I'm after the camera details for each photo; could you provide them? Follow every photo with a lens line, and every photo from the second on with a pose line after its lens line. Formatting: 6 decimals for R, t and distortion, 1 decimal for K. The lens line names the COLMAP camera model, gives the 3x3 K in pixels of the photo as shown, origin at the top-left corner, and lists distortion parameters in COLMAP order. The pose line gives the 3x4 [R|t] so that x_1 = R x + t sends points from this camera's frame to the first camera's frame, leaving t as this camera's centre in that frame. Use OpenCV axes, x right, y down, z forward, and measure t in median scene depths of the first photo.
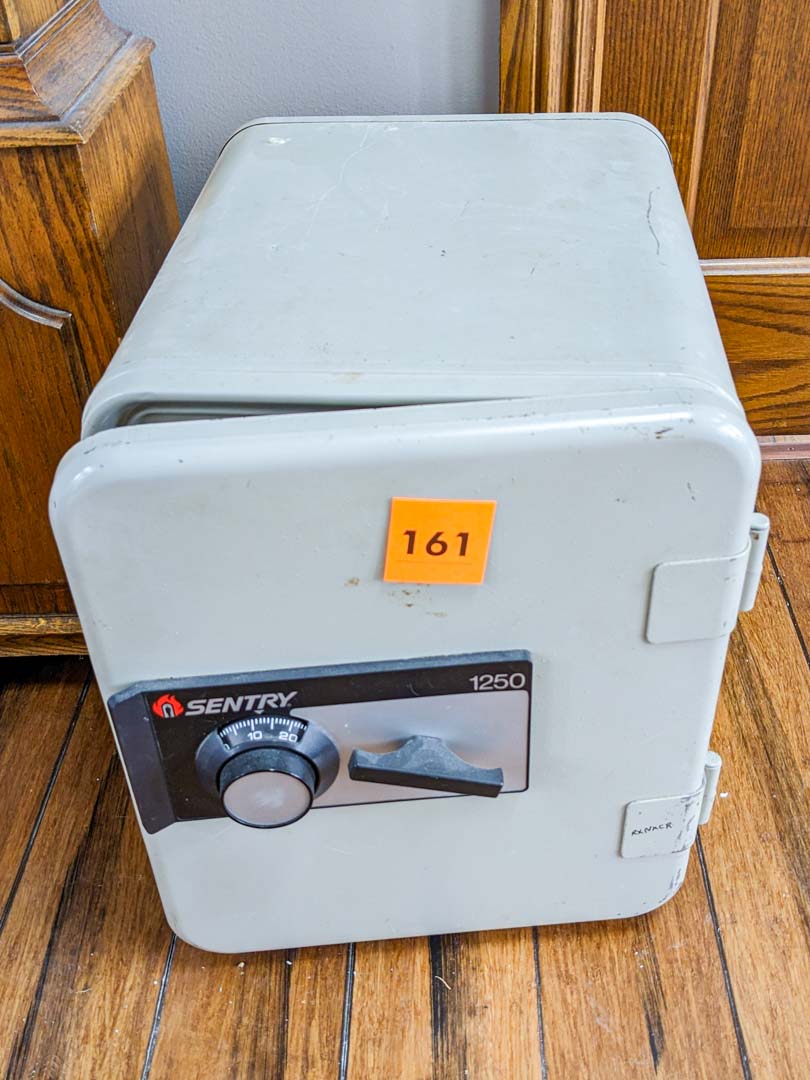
lens RADIAL K [[1190.6, 0, 410.2], [0, 1190.6, 550.7], [0, 0, 1]] dist [-0.000753, 0.000000]
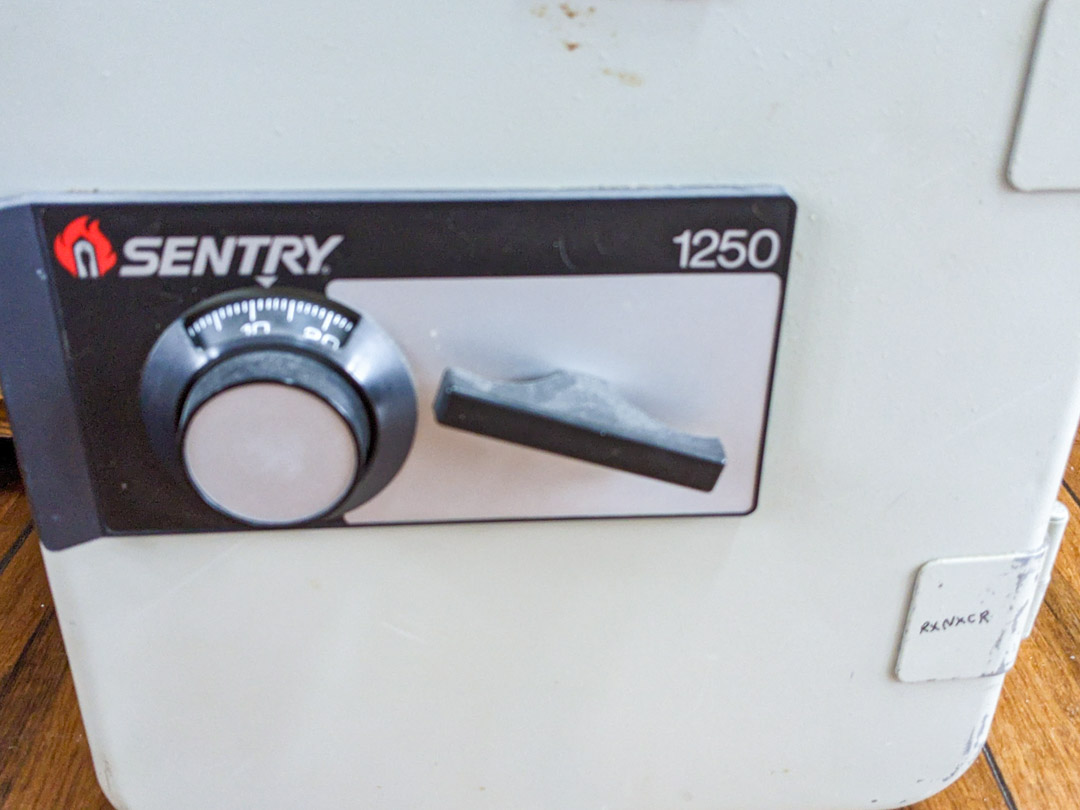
lens RADIAL K [[1190.6, 0, 528.2], [0, 1190.6, 398.8], [0, 0, 1]] dist [-0.000753, 0.000000]
pose [[0.998786, 0.042150, 0.025504, -0.021484], [-0.037673, 0.987049, -0.155932, 0.227389], [-0.031746, 0.154782, 0.987438, 0.430105]]
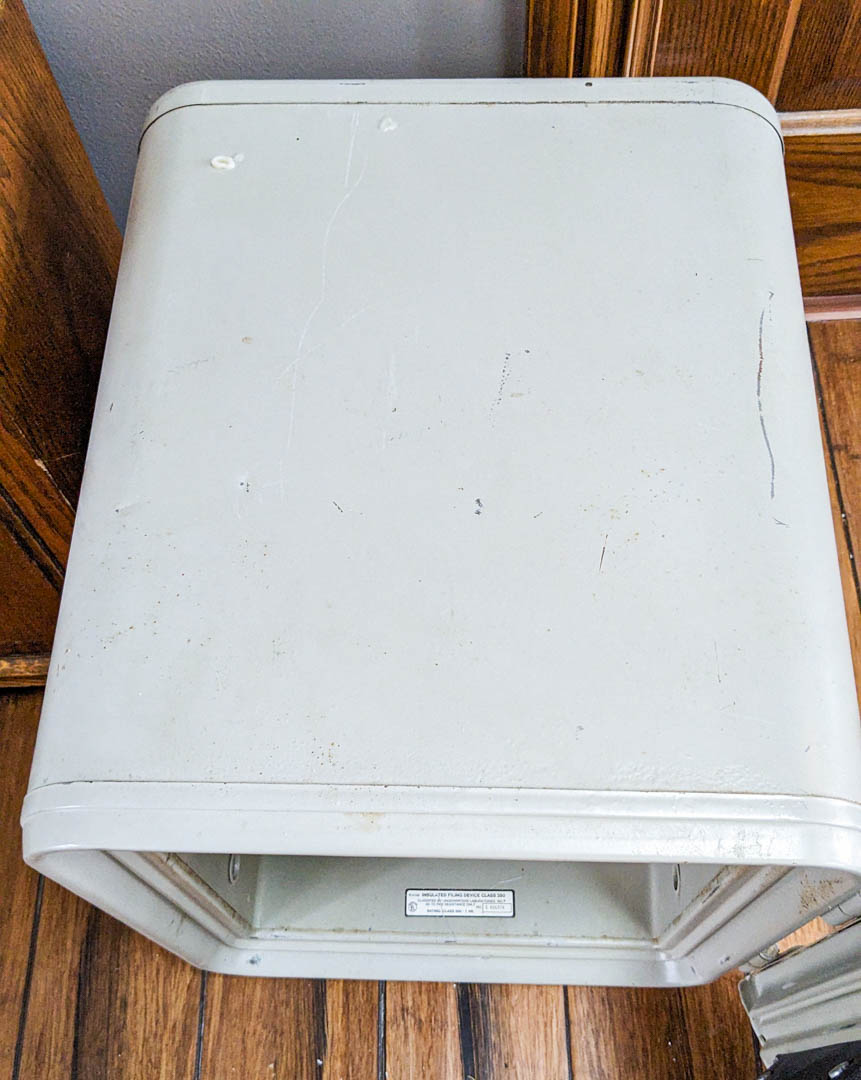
lens RADIAL K [[1152.1, 0, 430.9], [0, 1152.1, 540.0], [0, 0, 1]] dist [-0.032796, 0.000000]
pose [[0.999157, -0.039591, 0.010874, -0.002629], [0.030931, 0.900006, 0.434778, -0.511345], [-0.027000, -0.434075, 0.900472, 0.369087]]
